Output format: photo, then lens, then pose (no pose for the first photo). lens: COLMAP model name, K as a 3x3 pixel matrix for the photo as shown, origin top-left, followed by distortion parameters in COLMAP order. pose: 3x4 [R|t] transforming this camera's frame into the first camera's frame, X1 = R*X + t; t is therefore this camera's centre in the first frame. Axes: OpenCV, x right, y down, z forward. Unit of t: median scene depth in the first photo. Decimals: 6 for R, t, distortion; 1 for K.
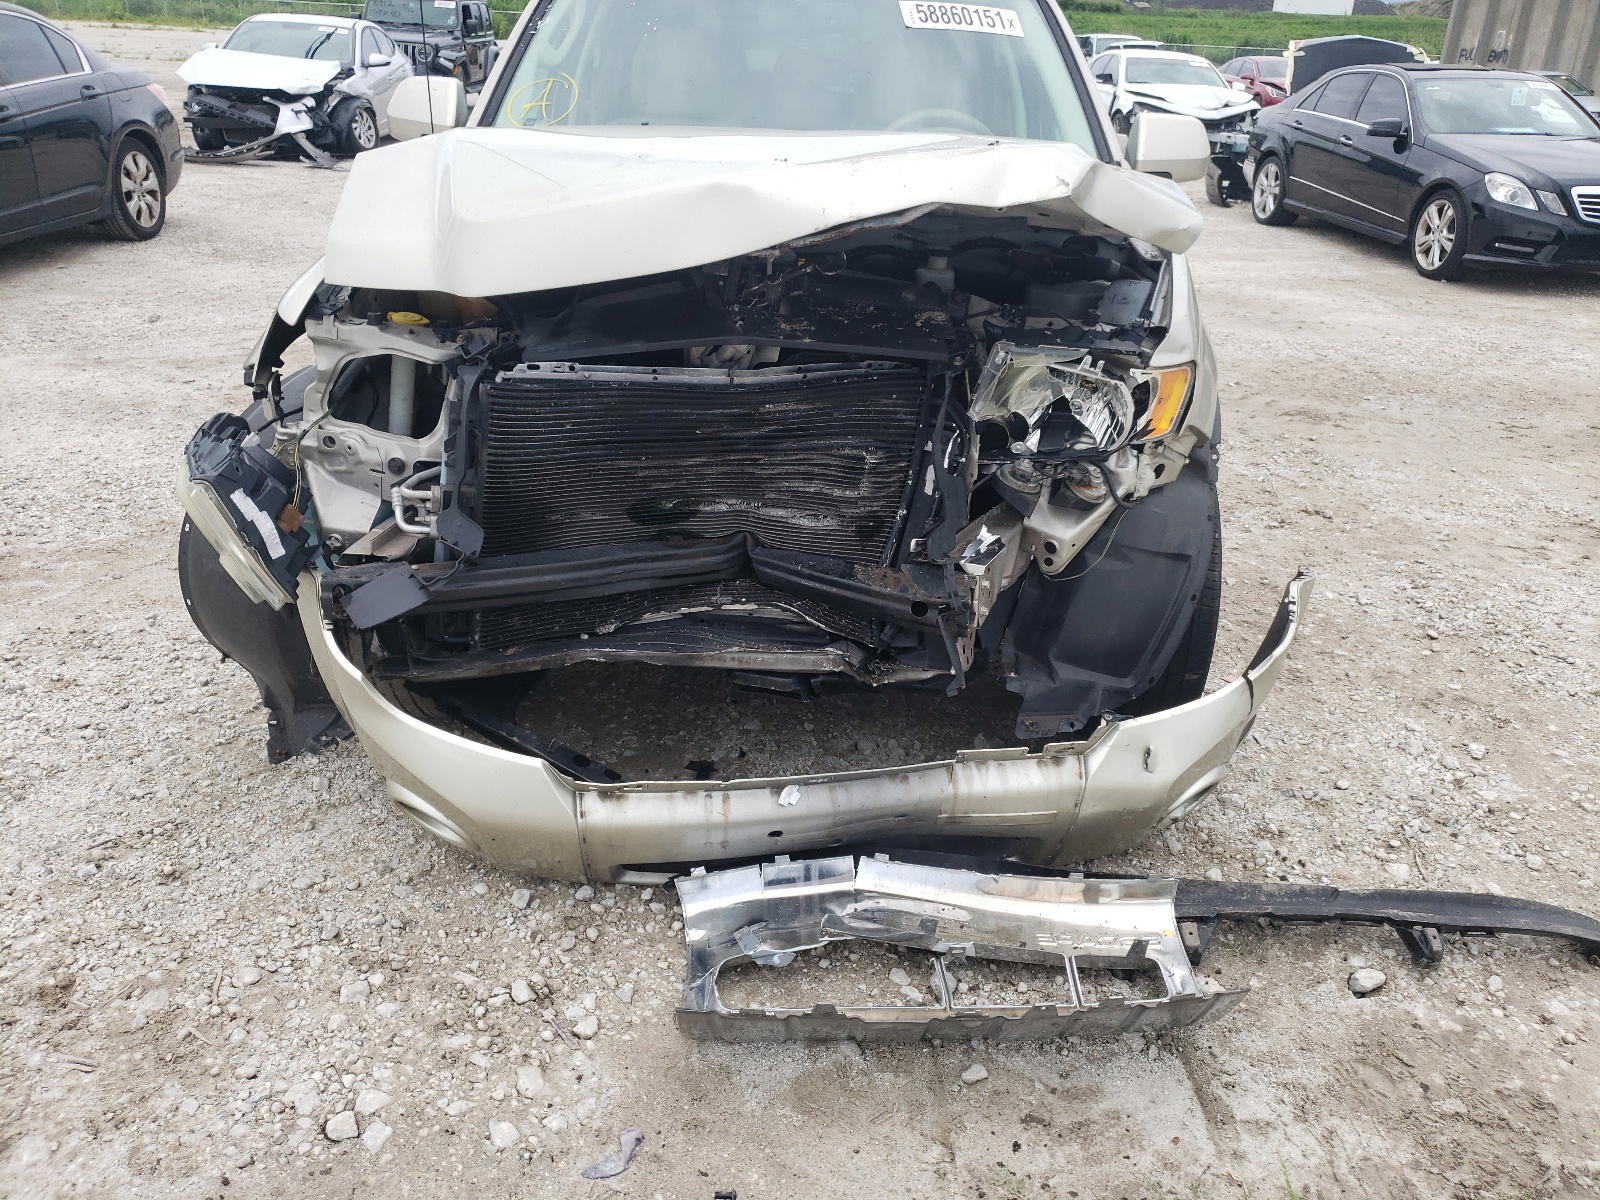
lens RADIAL K [[1258.9, 0, 799.5], [0, 1258.9, 639.1], [0, 0, 1]] dist [0.125903, -0.240304]
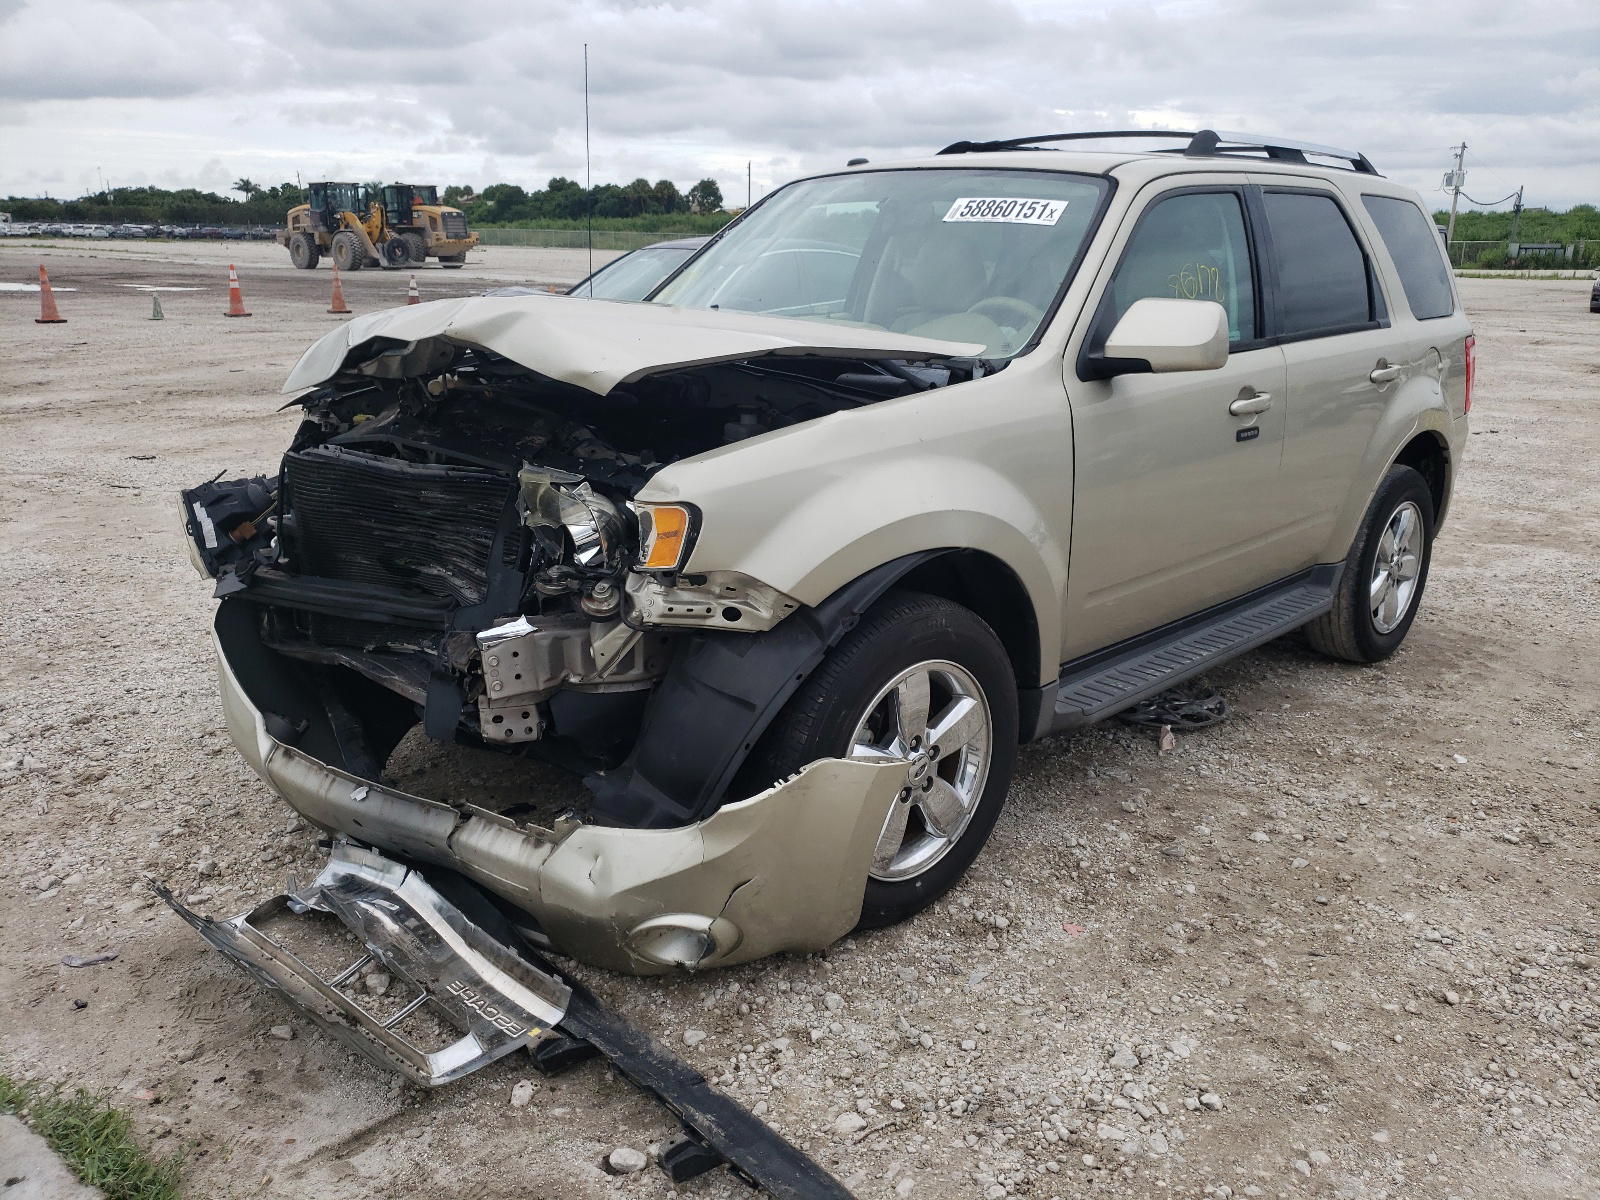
lens RADIAL K [[1290.3, 0, 800.0], [0, 1290.3, 600.0], [0, 0, 1]] dist [0.004001, 0.009244]
pose [[0.702438, 0.160254, -0.693470, 1.140806], [-0.292474, 0.953251, -0.075970, -0.087656], [0.648876, 0.256187, 0.716469, 0.315204]]
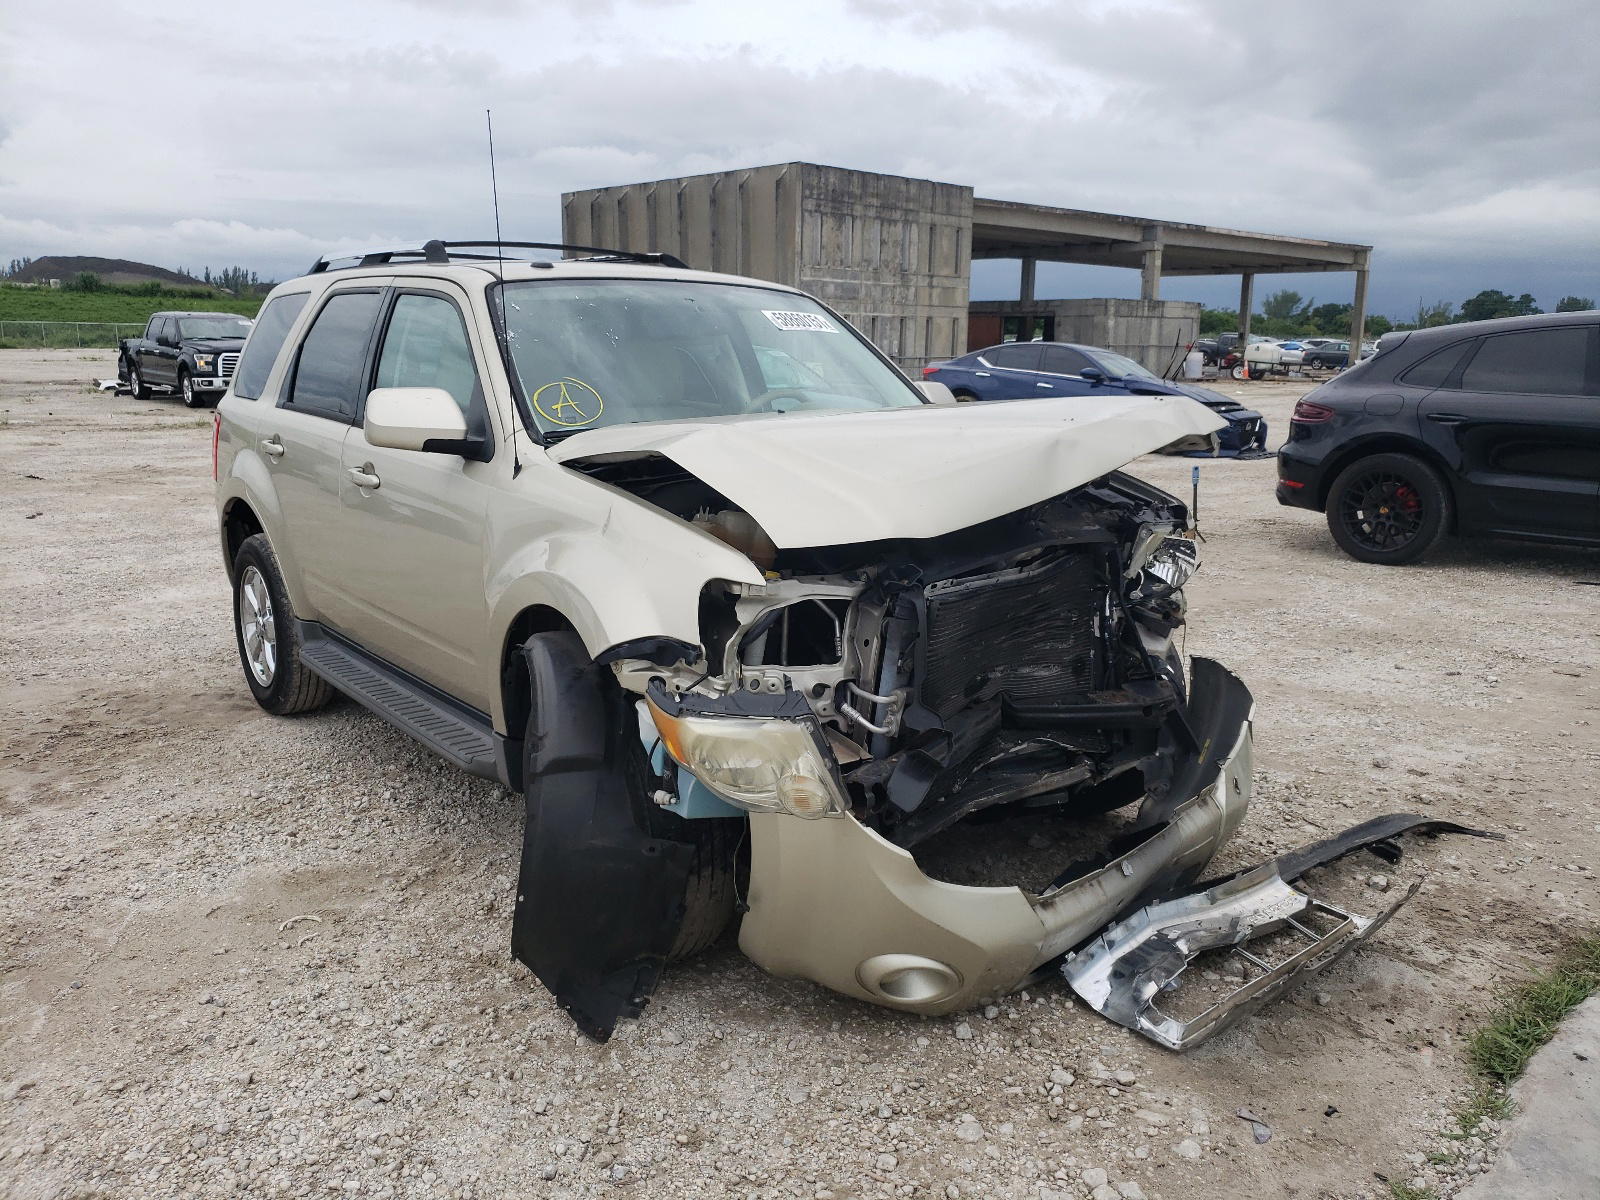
lens RADIAL K [[1290.3, 0, 800.0], [0, 1290.3, 600.0], [0, 0, 1]] dist [0.004001, 0.009244]
pose [[0.777401, -0.152119, 0.610334, -1.043417], [0.288940, 0.948246, -0.131692, -0.062577], [-0.558714, 0.278727, 0.781121, 0.049126]]
